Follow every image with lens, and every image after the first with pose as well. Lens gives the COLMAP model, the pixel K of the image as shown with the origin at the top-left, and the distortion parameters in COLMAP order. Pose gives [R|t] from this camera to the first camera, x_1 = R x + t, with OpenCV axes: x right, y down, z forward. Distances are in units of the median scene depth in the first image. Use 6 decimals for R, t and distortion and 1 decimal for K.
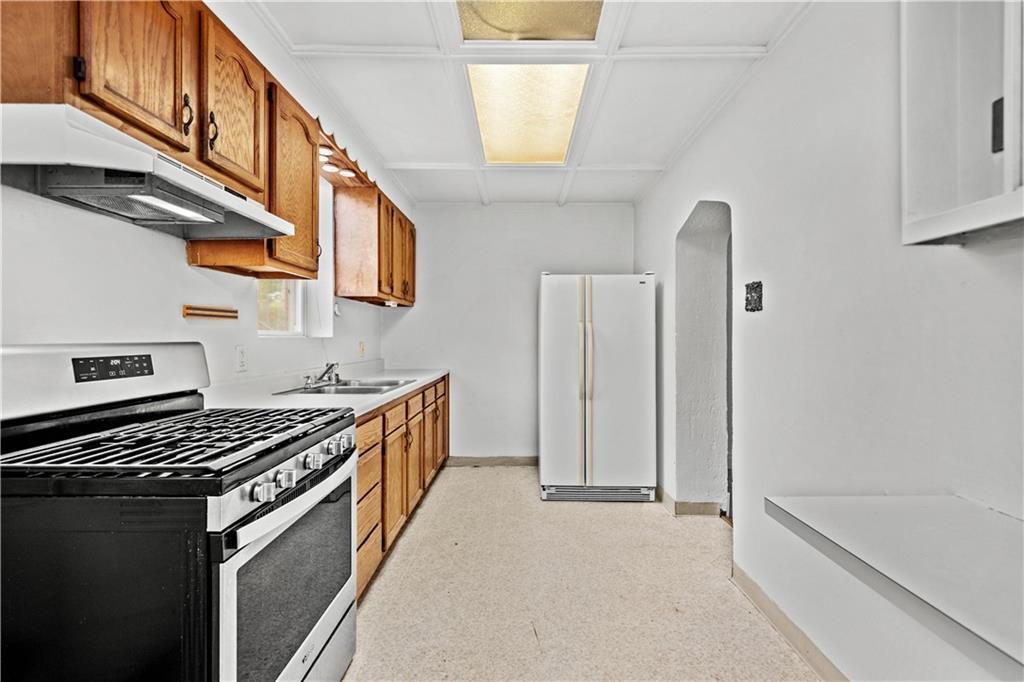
lens RADIAL K [[443.8, 0, 515.7], [0, 443.8, 336.5], [0, 0, 1]] dist [0.018961, -0.002091]
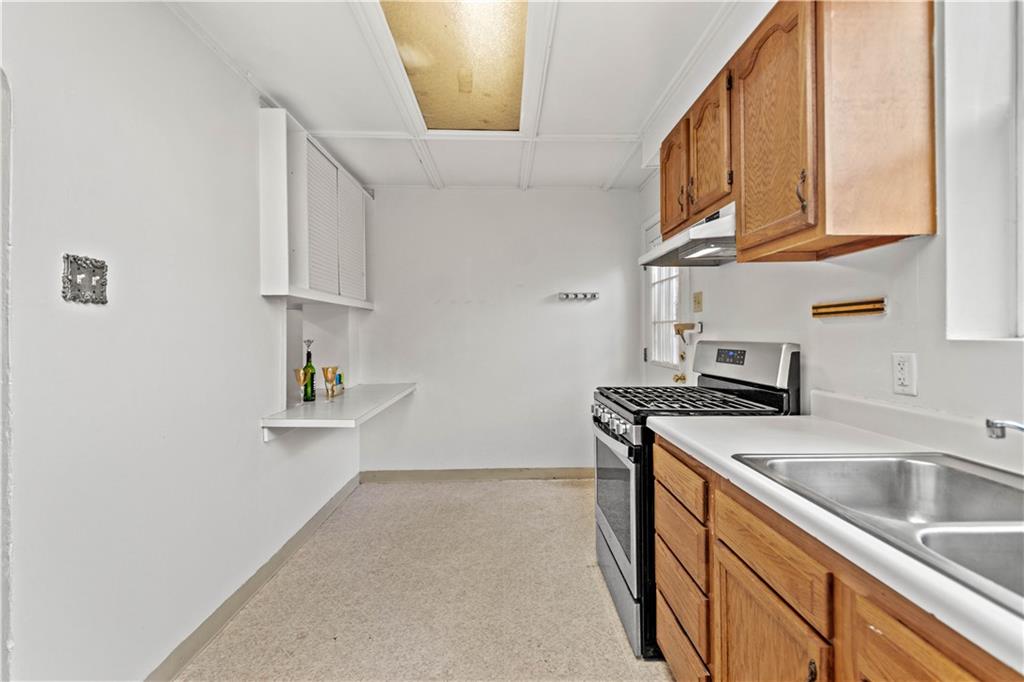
lens RADIAL K [[443.8, 0, 518.1], [0, 443.8, 335.7], [0, 0, 1]] dist [0.018961, -0.002091]
pose [[-0.999082, 0.006508, -0.042345, -0.037626], [0.006396, 0.999976, 0.002798, -0.007151], [0.042362, 0.002525, -0.999099, 1.287297]]
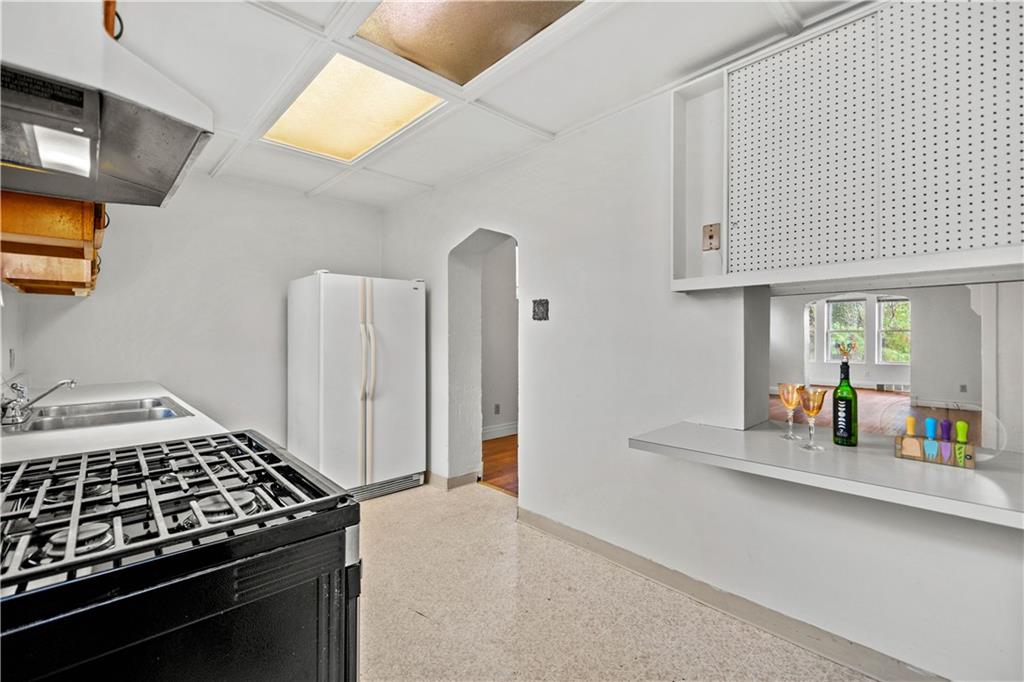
lens RADIAL K [[443.8, 0, 509.4], [0, 443.8, 335.2], [0, 0, 1]] dist [0.018961, -0.002091]
pose [[0.725134, -0.001024, 0.688607, -0.380485], [0.000083, 0.999999, 0.001400, -0.009175], [-0.688607, -0.000958, 0.725134, 0.048847]]
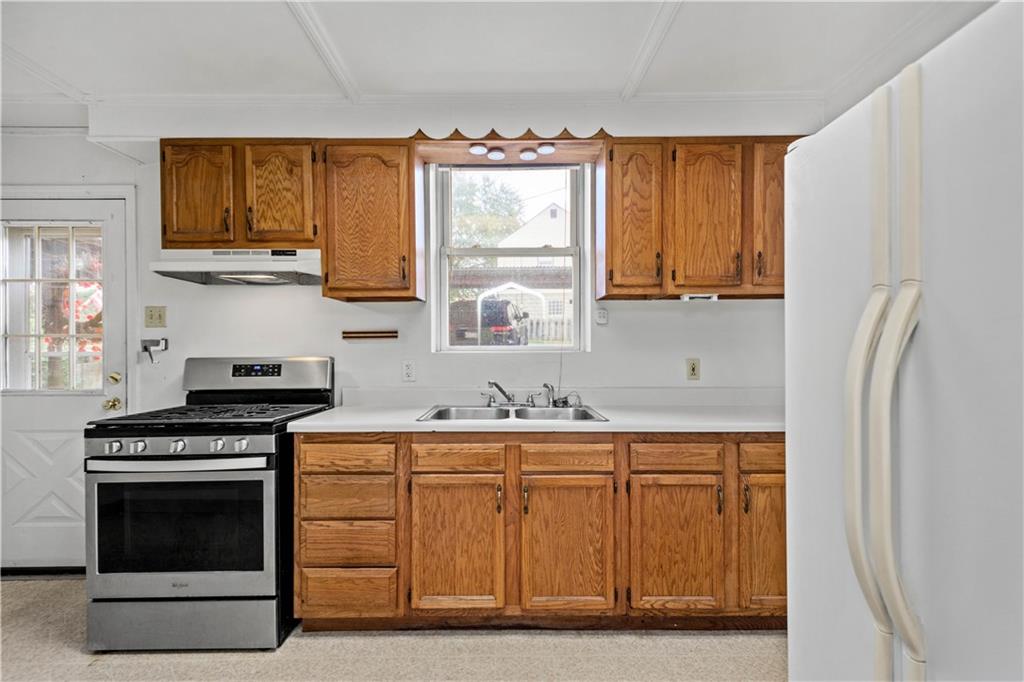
lens RADIAL K [[443.8, 0, 519.6], [0, 443.8, 347.4], [0, 0, 1]] dist [0.018961, -0.002091]
pose [[0.016215, -0.008984, -0.999828, 0.465221], [0.005797, 0.999944, -0.008891, -0.000890], [0.999852, -0.005652, 0.016266, 1.026084]]
